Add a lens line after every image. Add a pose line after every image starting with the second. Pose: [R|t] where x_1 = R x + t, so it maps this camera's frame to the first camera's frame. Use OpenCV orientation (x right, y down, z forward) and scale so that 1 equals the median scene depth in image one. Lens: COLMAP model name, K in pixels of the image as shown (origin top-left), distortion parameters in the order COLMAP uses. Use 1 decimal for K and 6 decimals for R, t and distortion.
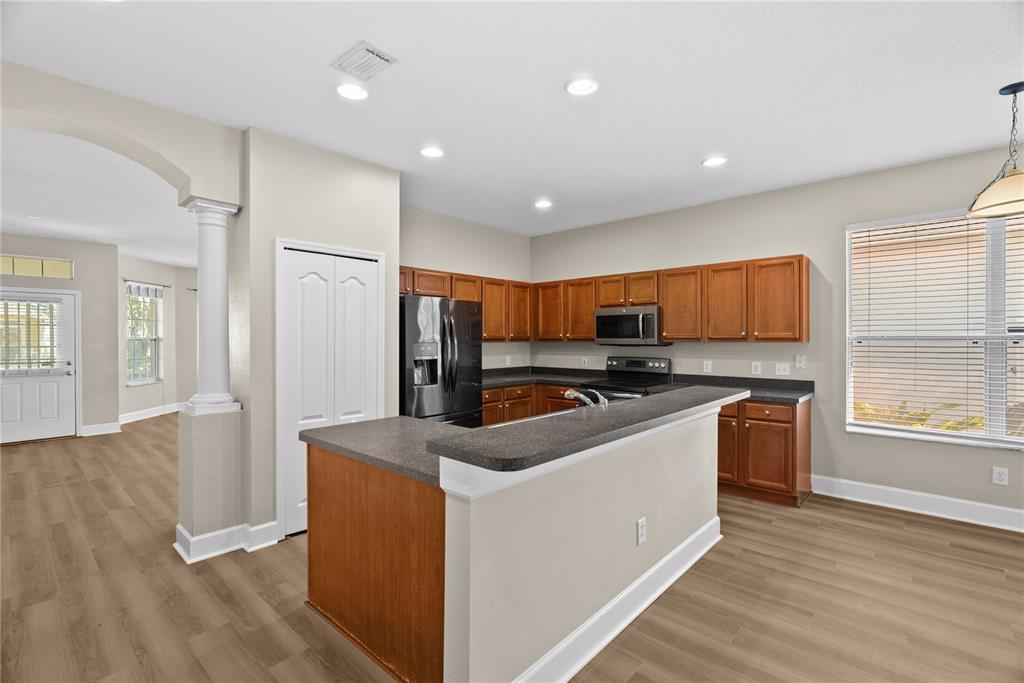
lens RADIAL K [[466.2, 0, 514.3], [0, 466.2, 338.4], [0, 0, 1]] dist [-0.001372, 0.001649]
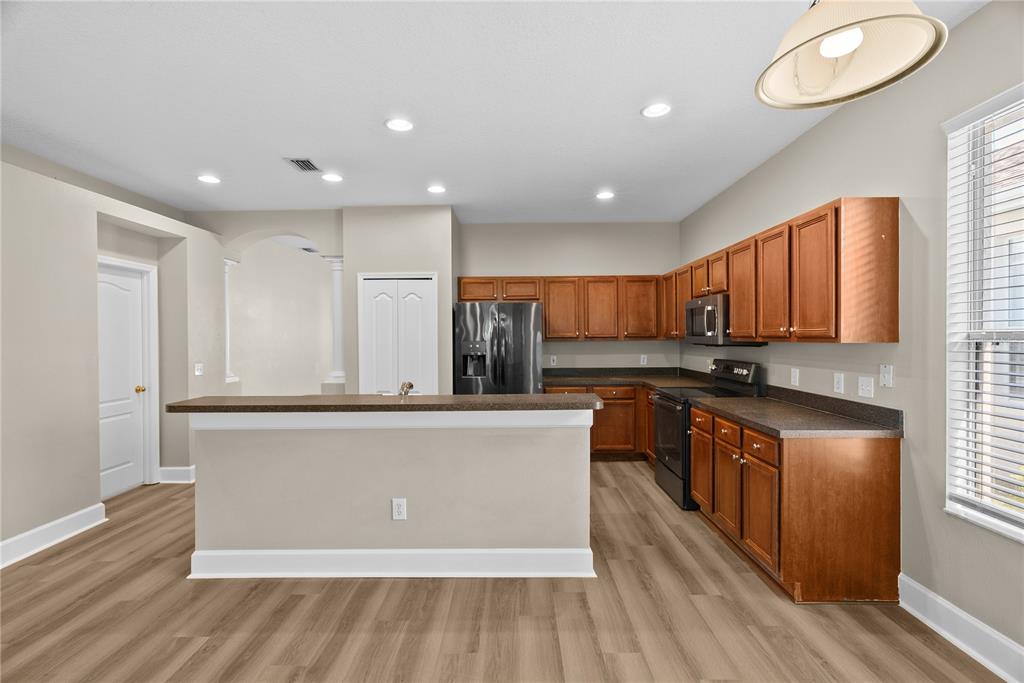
lens RADIAL K [[466.2, 0, 514.9], [0, 466.2, 341.1], [0, 0, 1]] dist [-0.001372, 0.001649]
pose [[0.666139, 0.004148, -0.745816, 0.782289], [0.005435, 0.999931, 0.010416, -0.002696], [0.745808, -0.010992, 0.666071, 0.277315]]
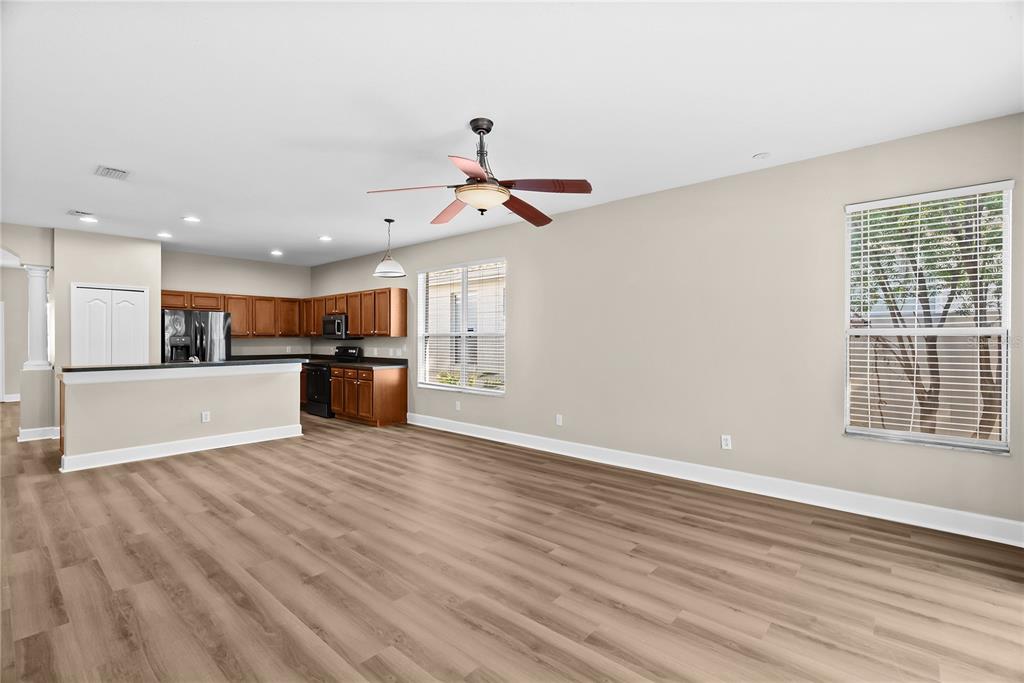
lens RADIAL K [[466.2, 0, 506.8], [0, 466.2, 343.8], [0, 0, 1]] dist [-0.001372, 0.001649]
pose [[0.999991, 0.003392, 0.002620, 1.048488], [-0.003417, 0.999951, 0.009261, 0.017596], [-0.002589, -0.009269, 0.999954, -0.775457]]
